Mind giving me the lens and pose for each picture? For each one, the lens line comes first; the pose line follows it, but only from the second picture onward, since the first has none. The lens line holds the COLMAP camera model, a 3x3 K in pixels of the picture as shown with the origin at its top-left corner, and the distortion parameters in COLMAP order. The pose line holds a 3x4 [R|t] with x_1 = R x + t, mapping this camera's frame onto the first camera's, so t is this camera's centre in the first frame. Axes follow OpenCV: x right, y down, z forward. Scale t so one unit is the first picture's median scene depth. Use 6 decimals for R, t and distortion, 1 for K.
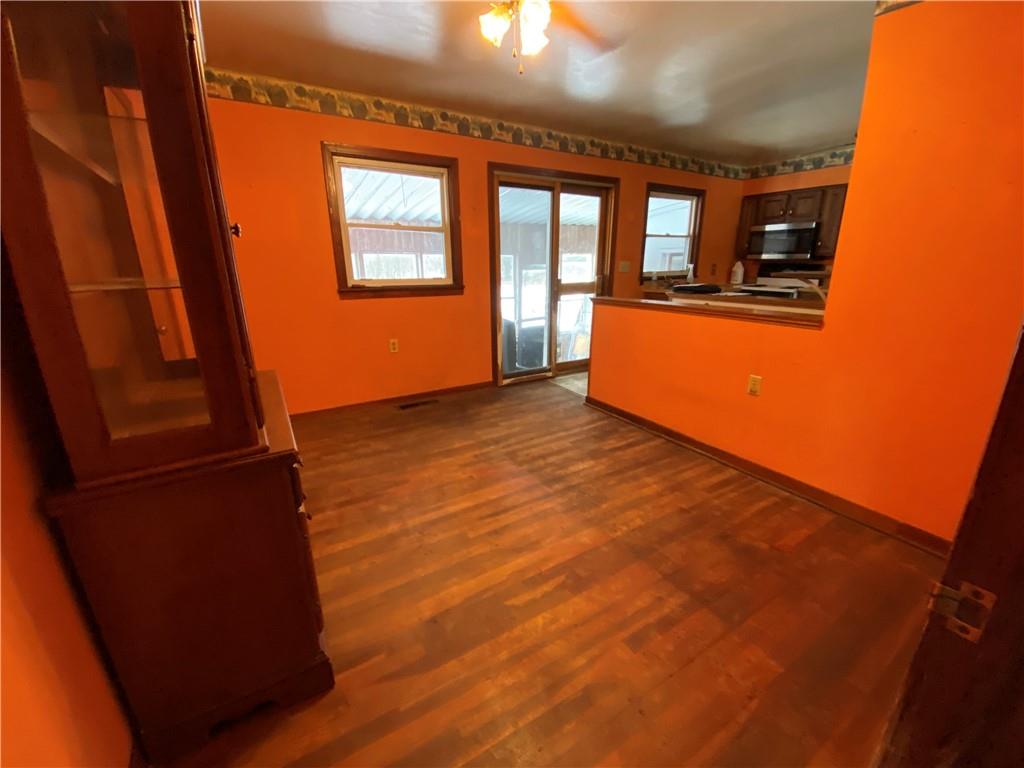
lens RADIAL K [[412.7, 0, 514.6], [0, 412.7, 382.2], [0, 0, 1]] dist [0.028469, -0.028571]
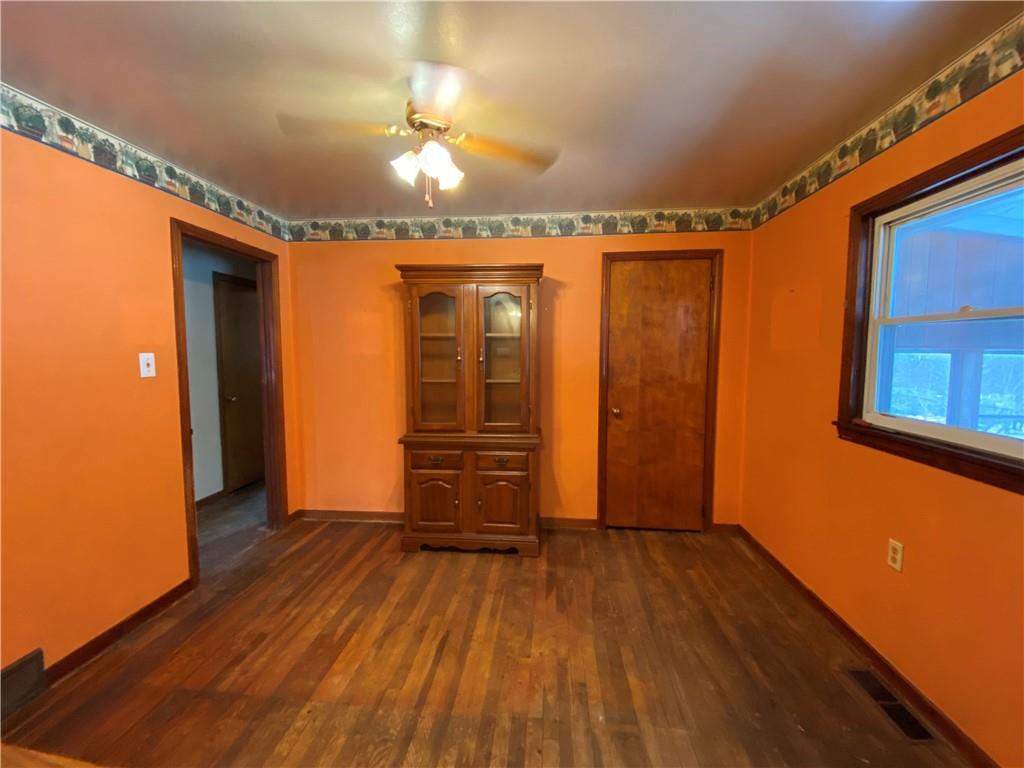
lens RADIAL K [[412.7, 0, 514.6], [0, 412.7, 382.2], [0, 0, 1]] dist [0.028469, -0.028571]
pose [[-0.596451, 0.066085, -0.799924, 0.534846], [-0.220938, 0.944588, 0.242775, -0.466829], [0.771643, 0.321537, -0.548800, 1.362681]]
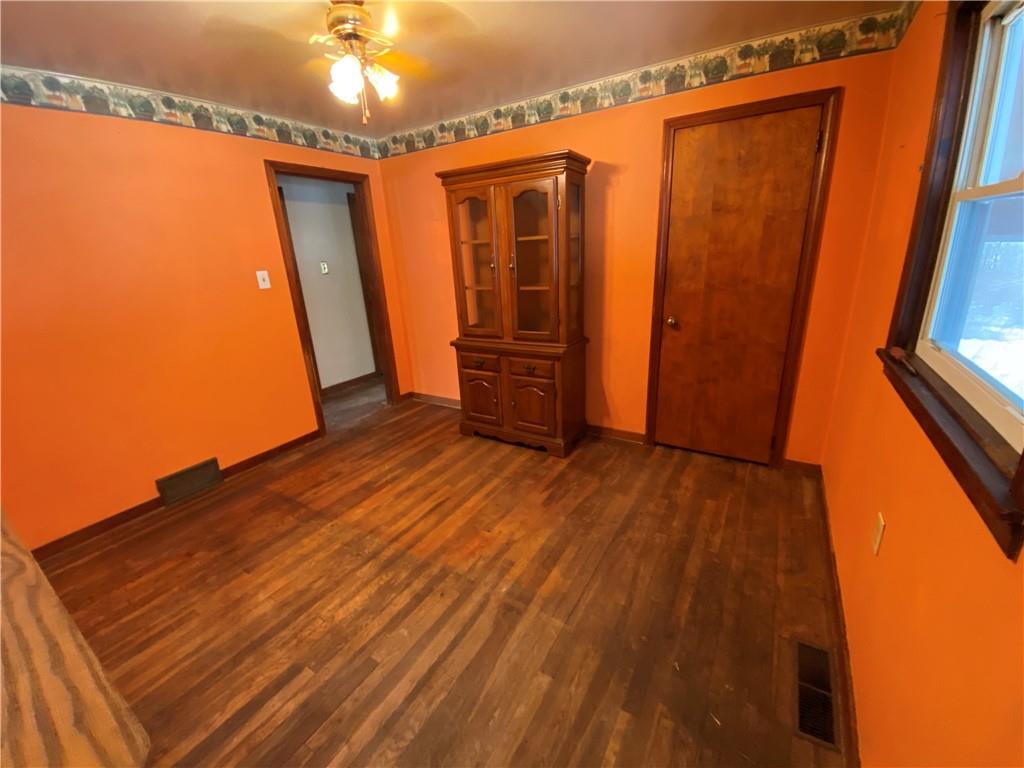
lens RADIAL K [[412.7, 0, 514.6], [0, 412.7, 382.2], [0, 0, 1]] dist [0.028469, -0.028571]
pose [[-0.891794, 0.185743, -0.412557, 0.170566], [-0.071705, 0.842298, 0.534222, -0.577422], [0.446724, 0.505998, -0.737837, 1.676927]]
